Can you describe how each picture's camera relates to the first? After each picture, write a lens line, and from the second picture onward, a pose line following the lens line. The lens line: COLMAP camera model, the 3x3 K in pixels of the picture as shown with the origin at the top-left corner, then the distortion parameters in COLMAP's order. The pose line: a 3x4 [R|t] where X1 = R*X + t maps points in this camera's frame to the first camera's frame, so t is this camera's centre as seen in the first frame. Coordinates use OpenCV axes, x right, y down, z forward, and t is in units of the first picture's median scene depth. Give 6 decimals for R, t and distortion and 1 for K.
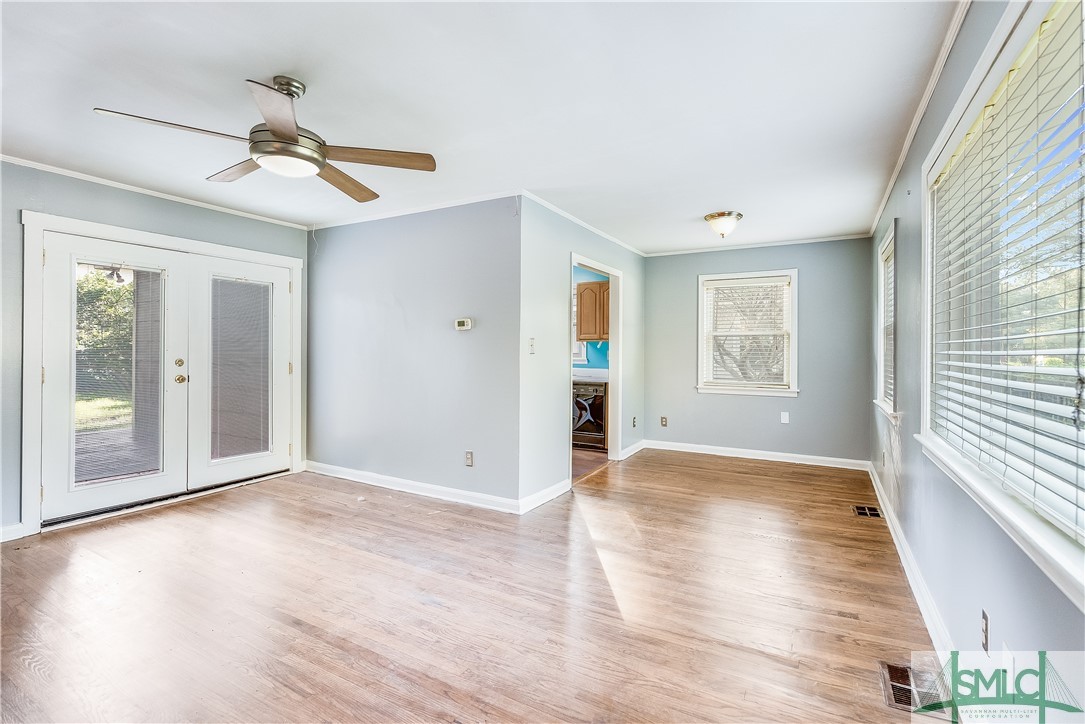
lens RADIAL K [[498.7, 0, 542.8], [0, 498.7, 355.1], [0, 0, 1]] dist [0.000331, 0.000022]
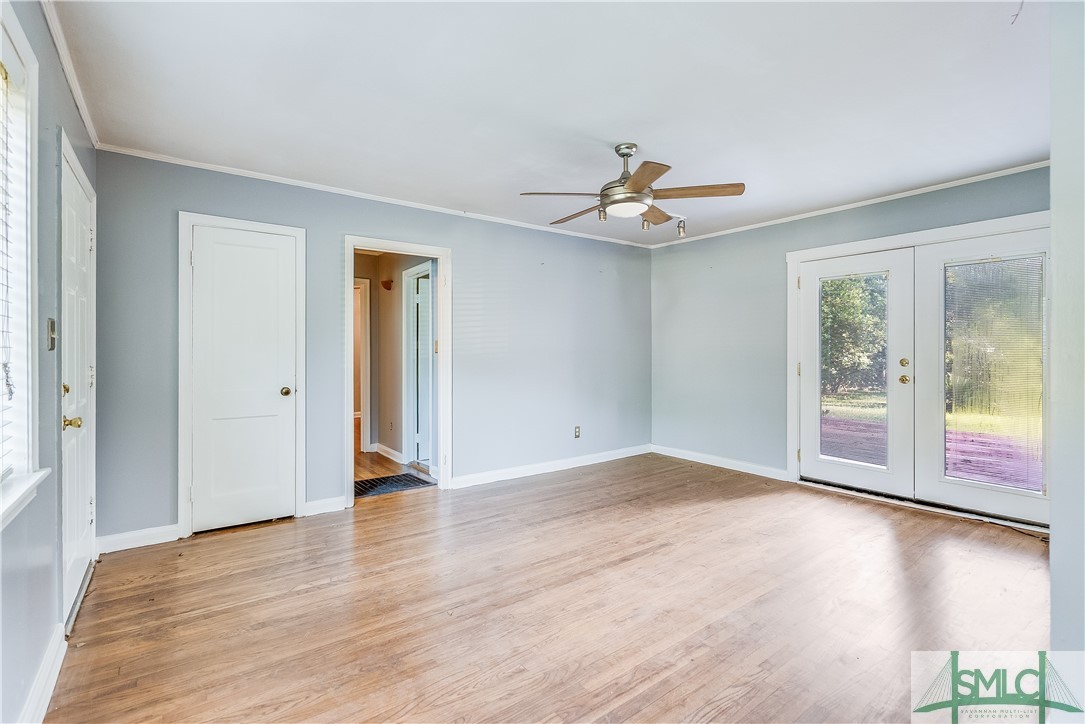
lens RADIAL K [[498.7, 0, 542.9], [0, 498.7, 356.1], [0, 0, 1]] dist [0.000331, 0.000022]
pose [[-0.402685, 0.002689, -0.915335, 0.779311], [-0.004895, 0.999975, 0.005091, 0.001939], [0.915326, 0.006530, -0.402662, 1.321536]]
